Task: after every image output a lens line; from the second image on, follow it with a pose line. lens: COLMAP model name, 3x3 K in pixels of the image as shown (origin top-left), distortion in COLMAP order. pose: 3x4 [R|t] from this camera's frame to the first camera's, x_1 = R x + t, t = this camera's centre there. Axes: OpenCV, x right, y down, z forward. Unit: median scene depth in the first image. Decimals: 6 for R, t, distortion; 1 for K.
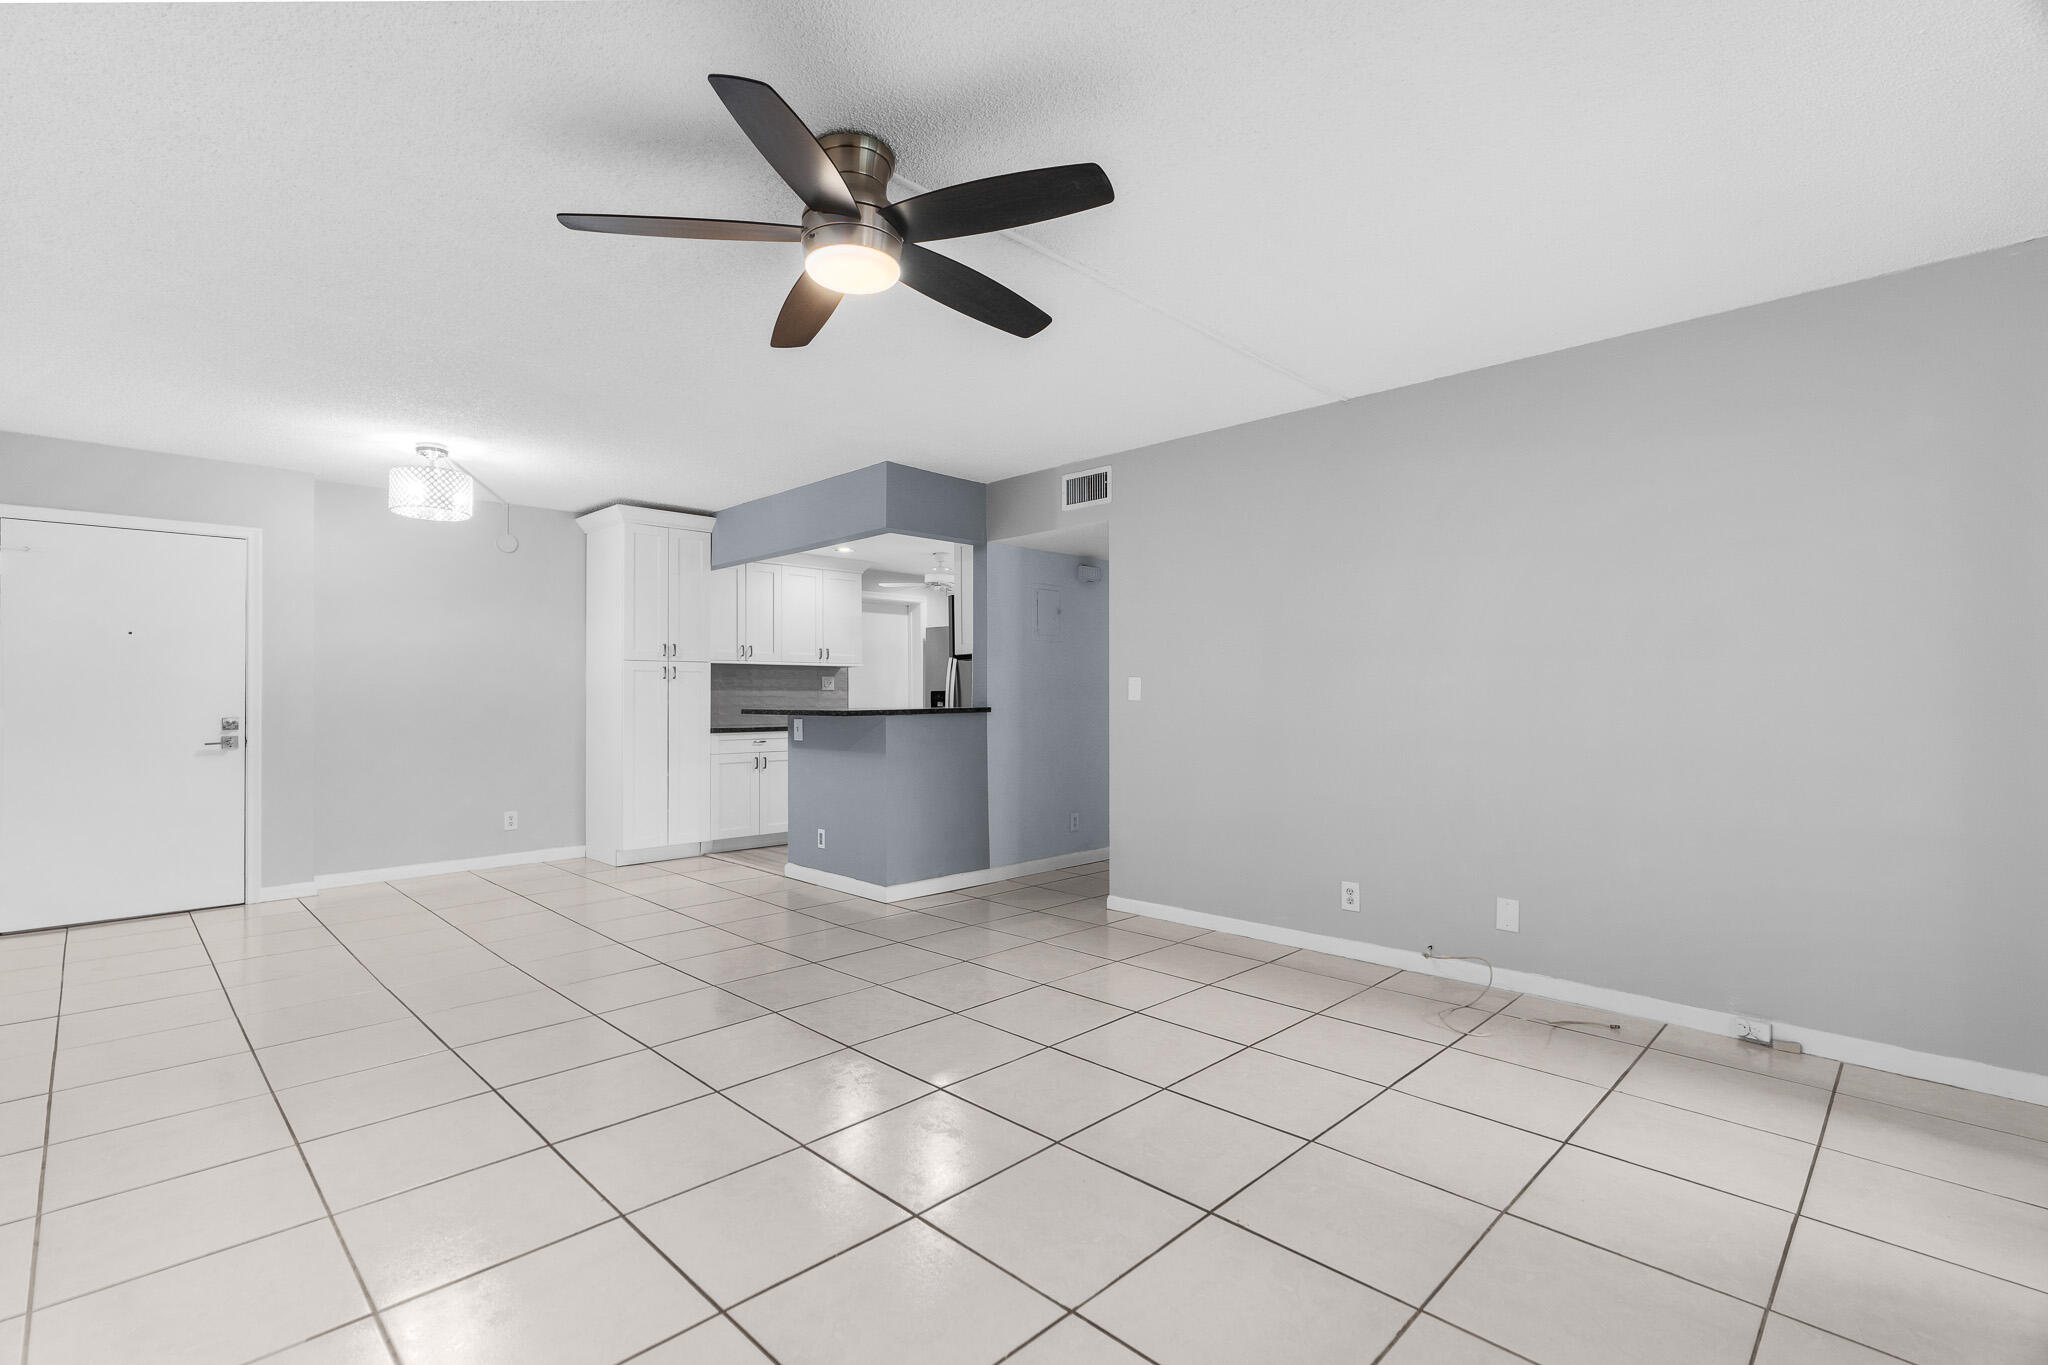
lens RADIAL K [[926.8, 0, 1028.0], [0, 926.8, 686.3], [0, 0, 1]] dist [-0.002405, -0.000966]
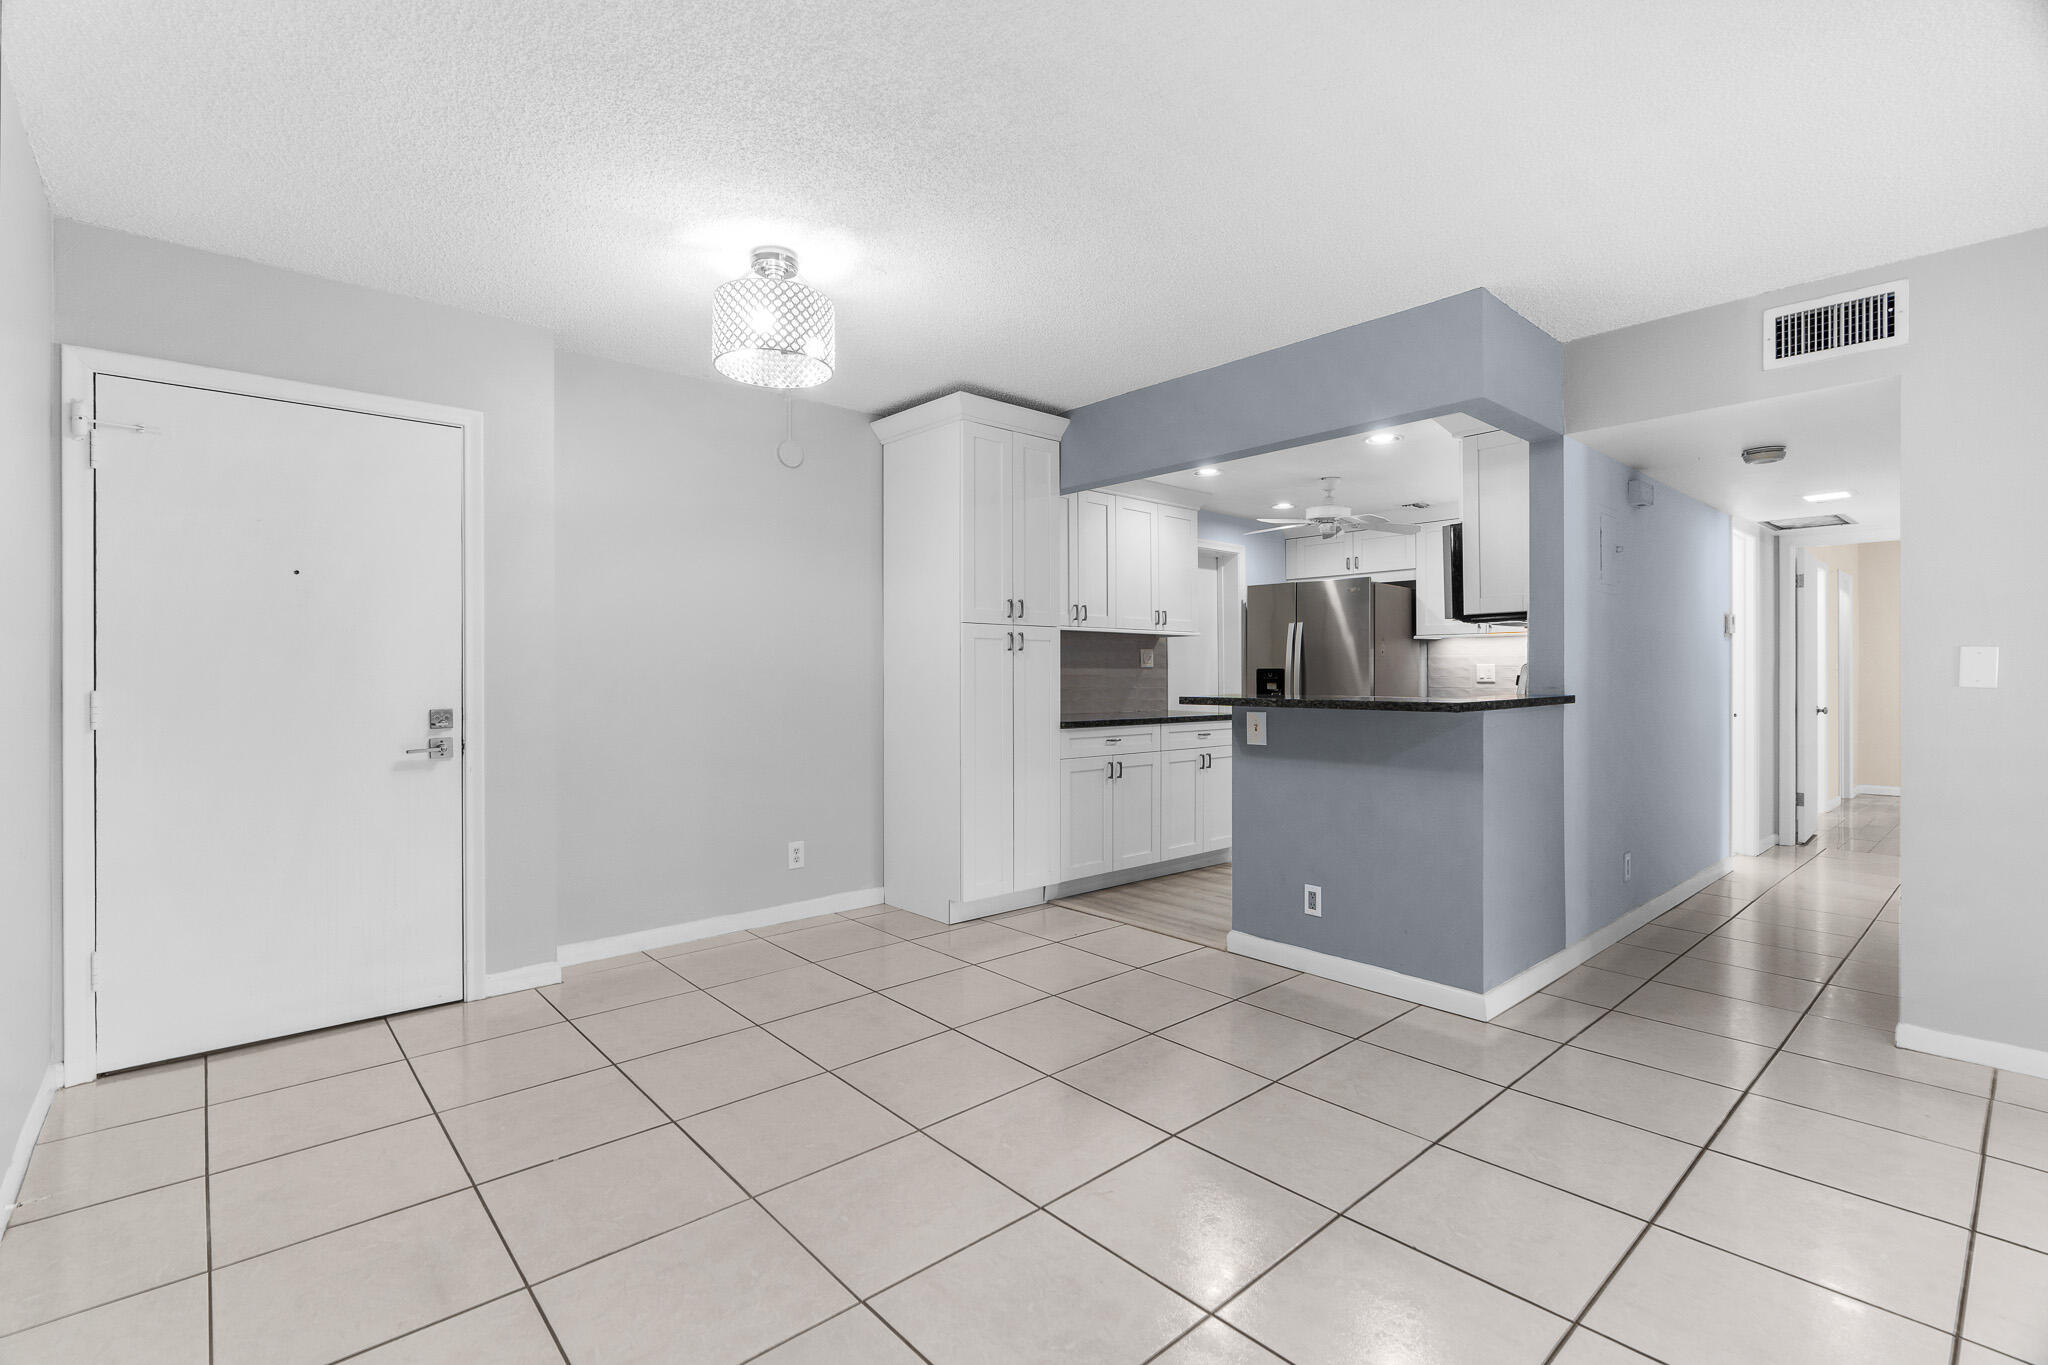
lens RADIAL K [[926.8, 0, 1019.9], [0, 926.8, 674.5], [0, 0, 1]] dist [-0.002405, -0.000966]
pose [[0.998035, 0.002822, -0.062602, -0.340524], [-0.002191, 0.999946, 0.010154, 0.002571], [0.062627, -0.009997, 0.997987, 0.311901]]
